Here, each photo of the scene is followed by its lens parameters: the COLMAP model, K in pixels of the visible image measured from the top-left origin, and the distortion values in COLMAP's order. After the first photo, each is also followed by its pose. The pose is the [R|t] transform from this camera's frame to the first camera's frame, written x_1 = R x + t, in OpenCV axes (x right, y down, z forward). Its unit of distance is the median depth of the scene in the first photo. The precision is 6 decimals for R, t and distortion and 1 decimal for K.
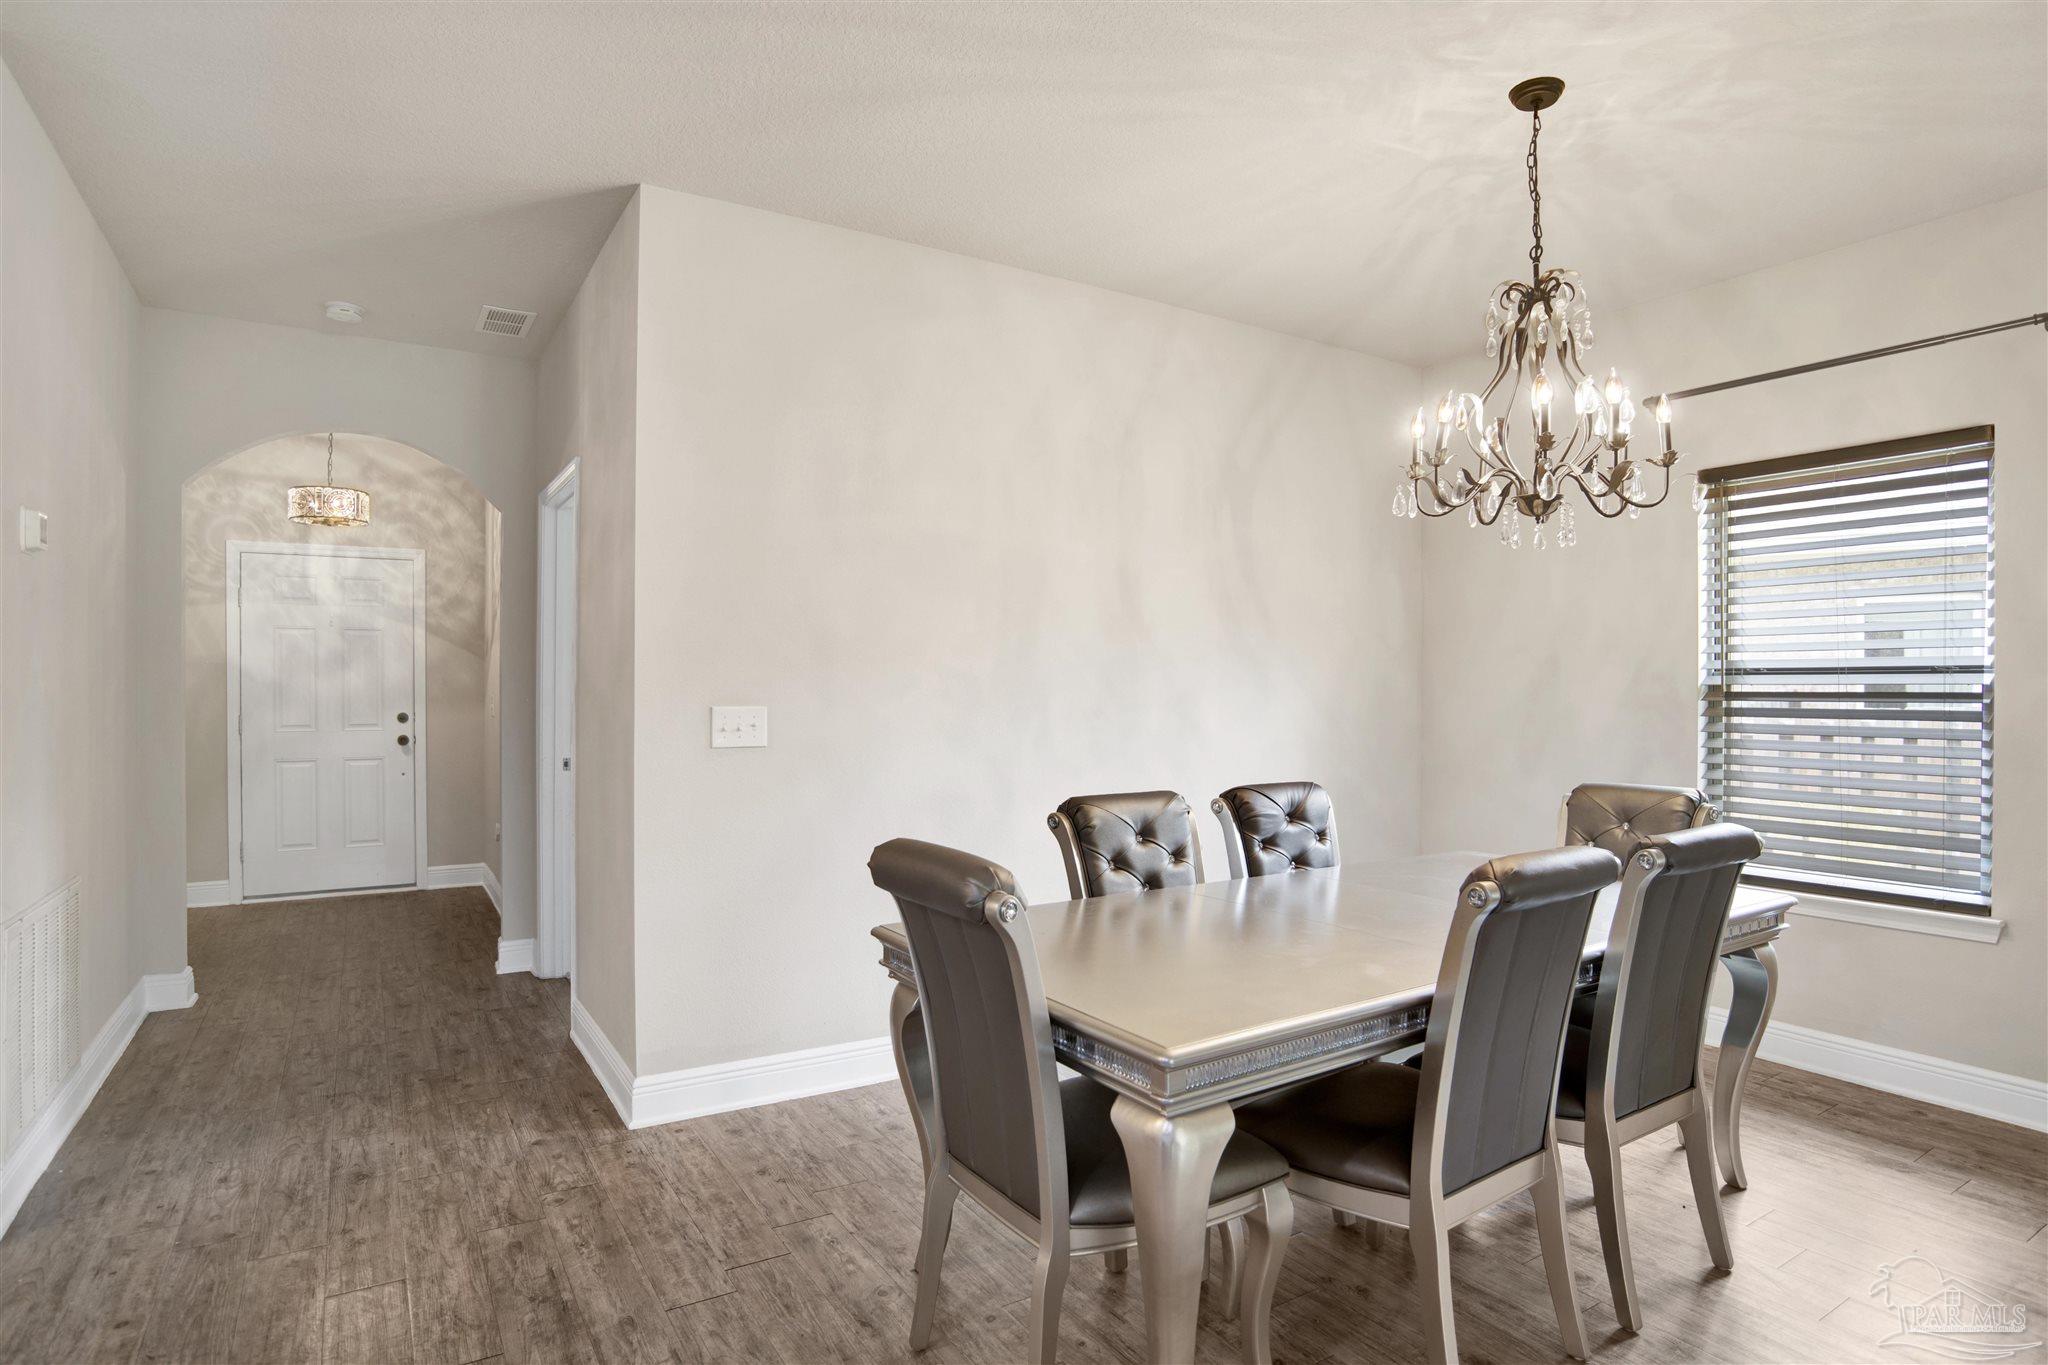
lens RADIAL K [[1085.7, 0, 1044.2], [0, 1085.7, 700.8], [0, 0, 1]] dist [-0.065489, 0.020933]
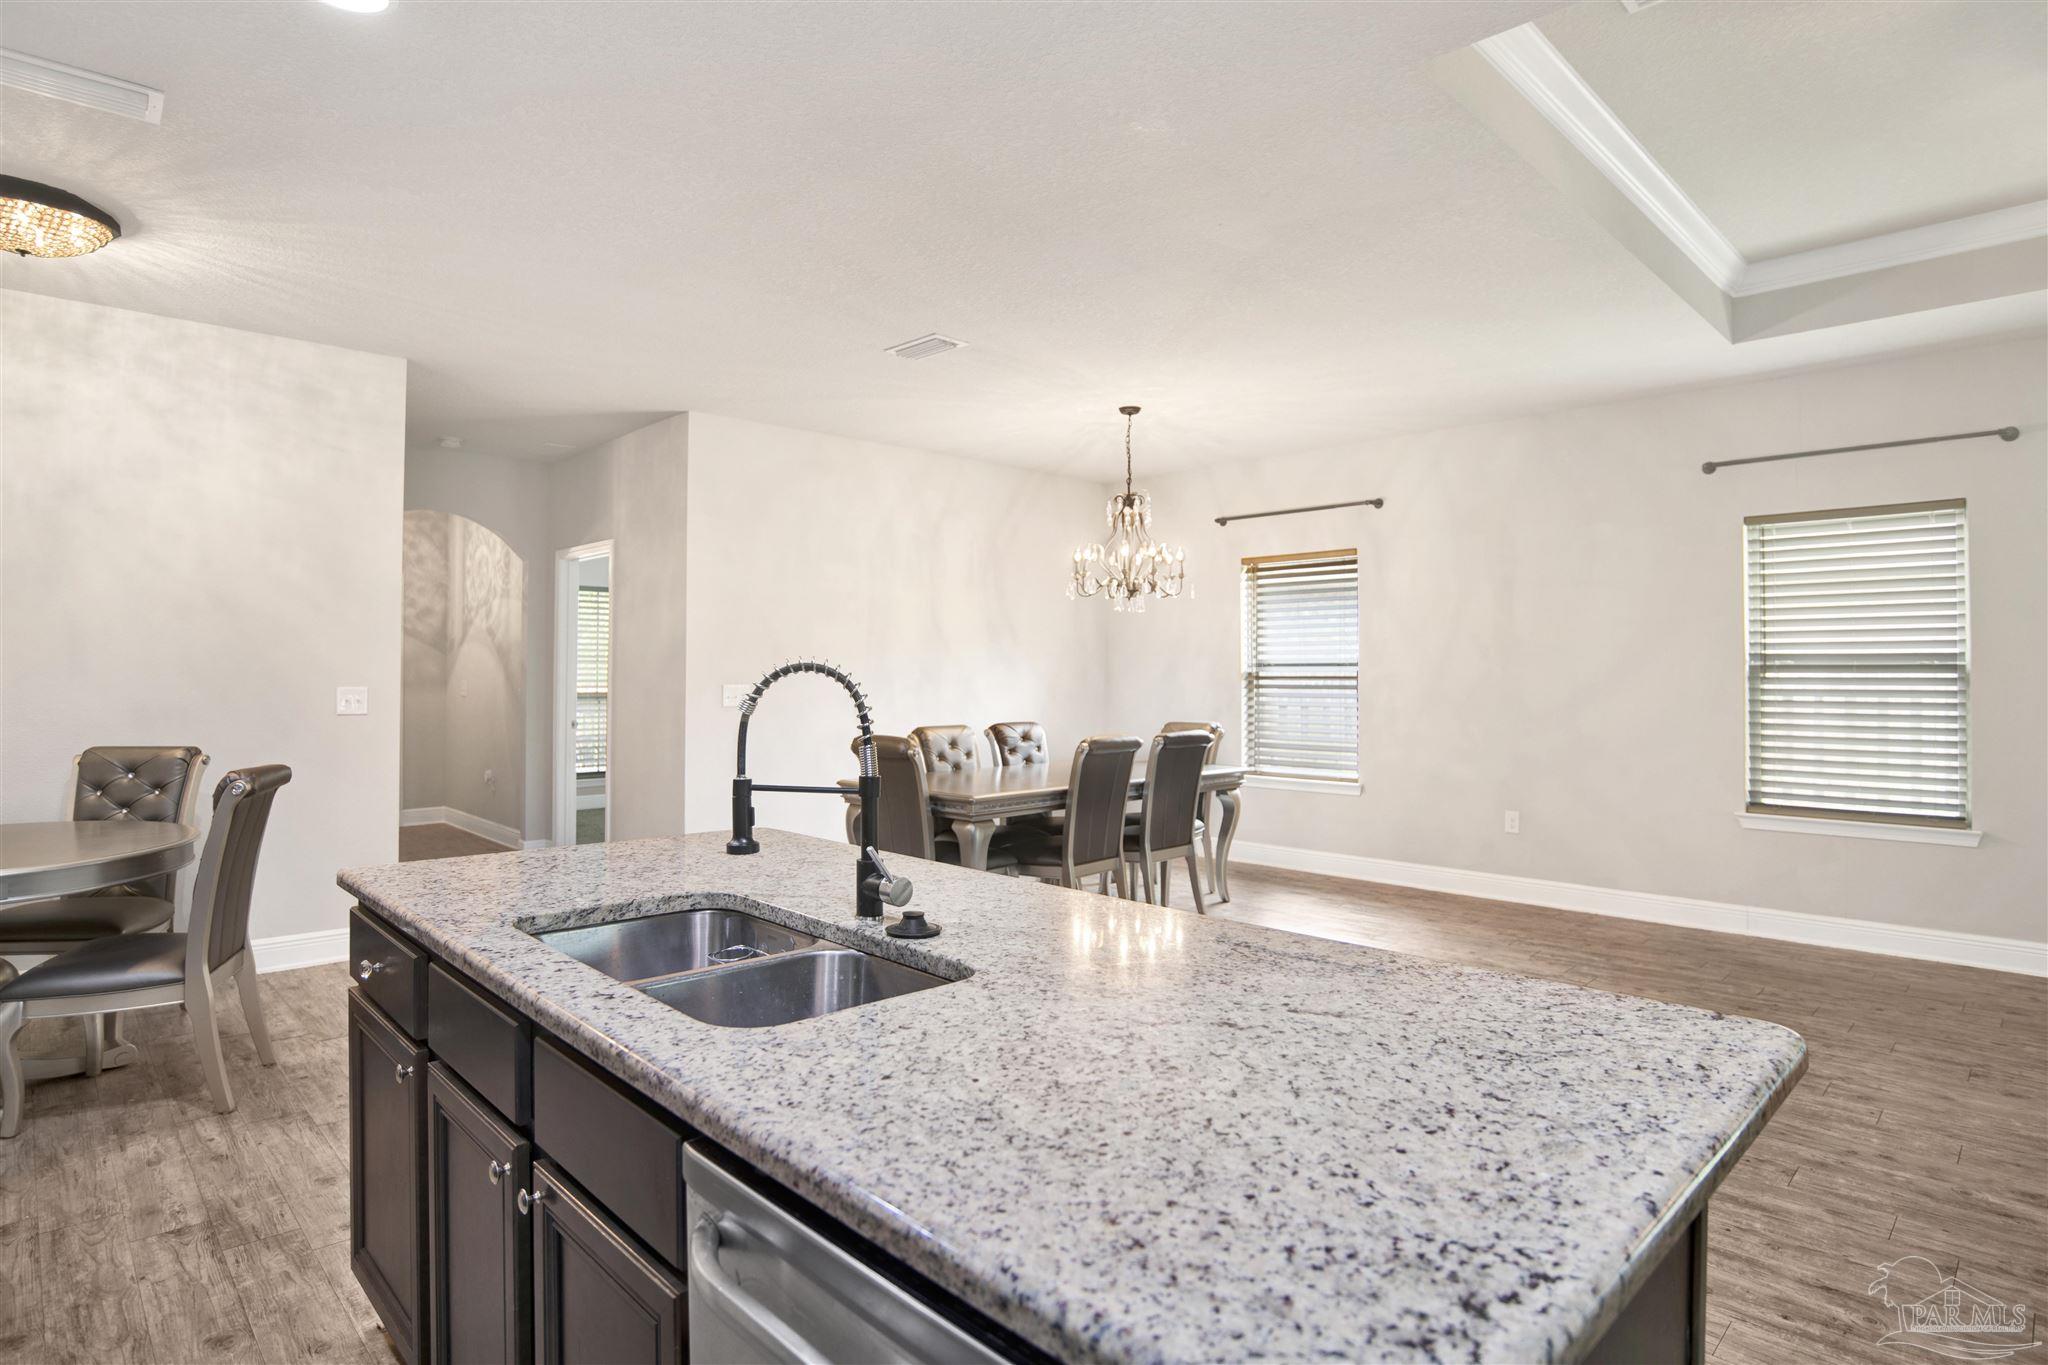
lens RADIAL K [[1085.7, 0, 1032.6], [0, 1085.7, 647.2], [0, 0, 1]] dist [-0.065489, 0.020933]
pose [[0.978986, 0.002878, 0.203908, -0.140517], [0.005014, 0.999258, -0.038176, 0.012203], [-0.203867, 0.038397, 0.978245, -0.828786]]
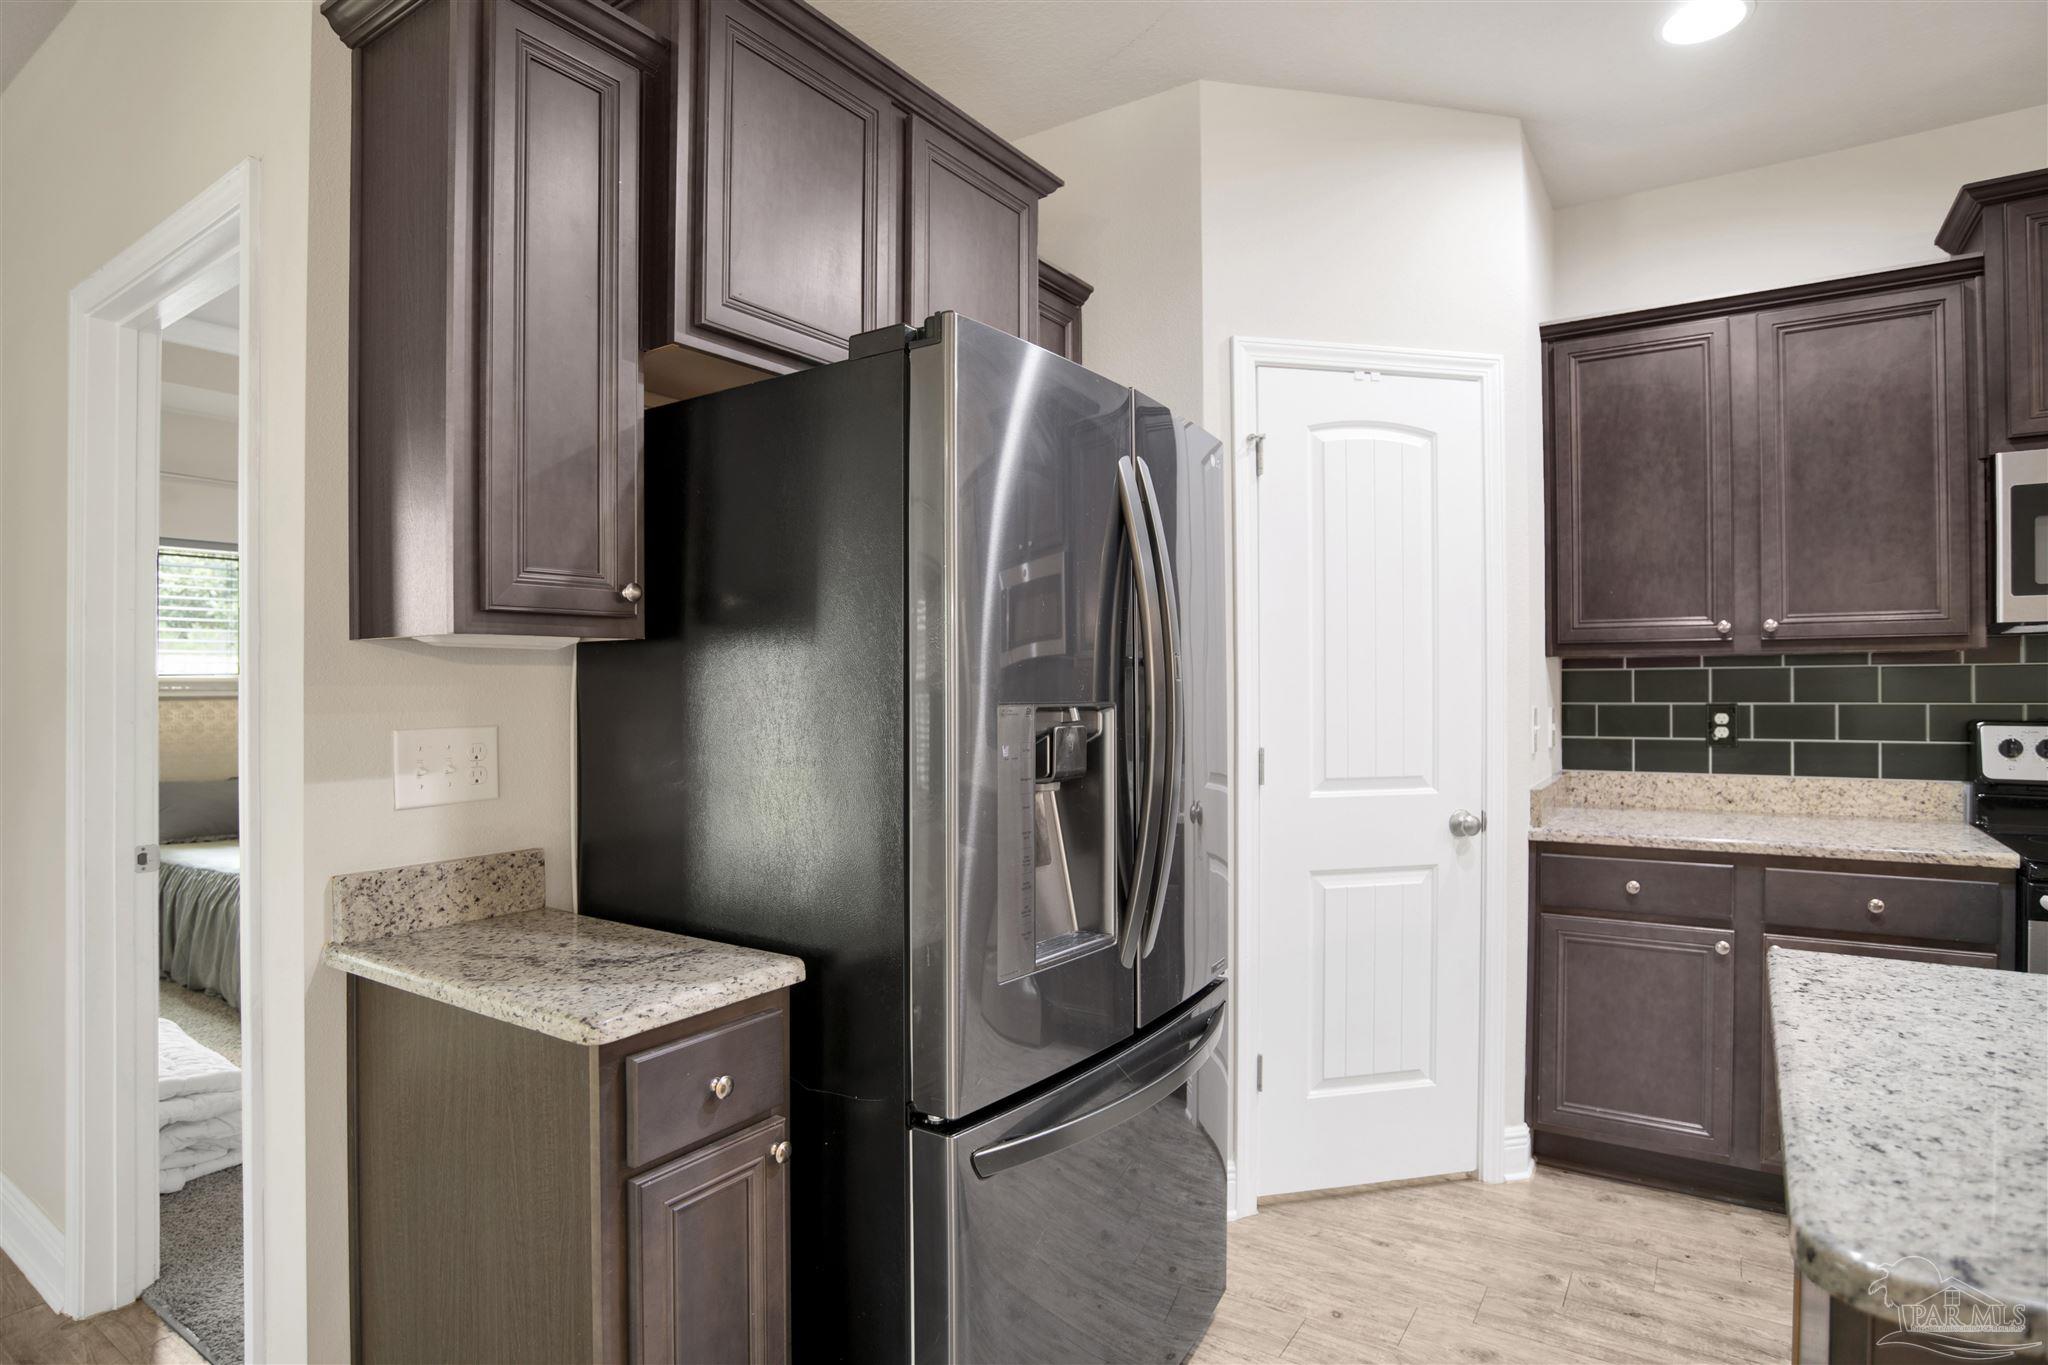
lens RADIAL K [[1085.7, 0, 1050.1], [0, 1085.7, 677.2], [0, 0, 1]] dist [-0.065489, 0.020933]
pose [[-0.909803, -0.001876, -0.415036, 0.350753], [-0.004347, 0.999978, 0.005008, 0.011124], [0.415018, 0.006360, -0.909791, -0.454236]]
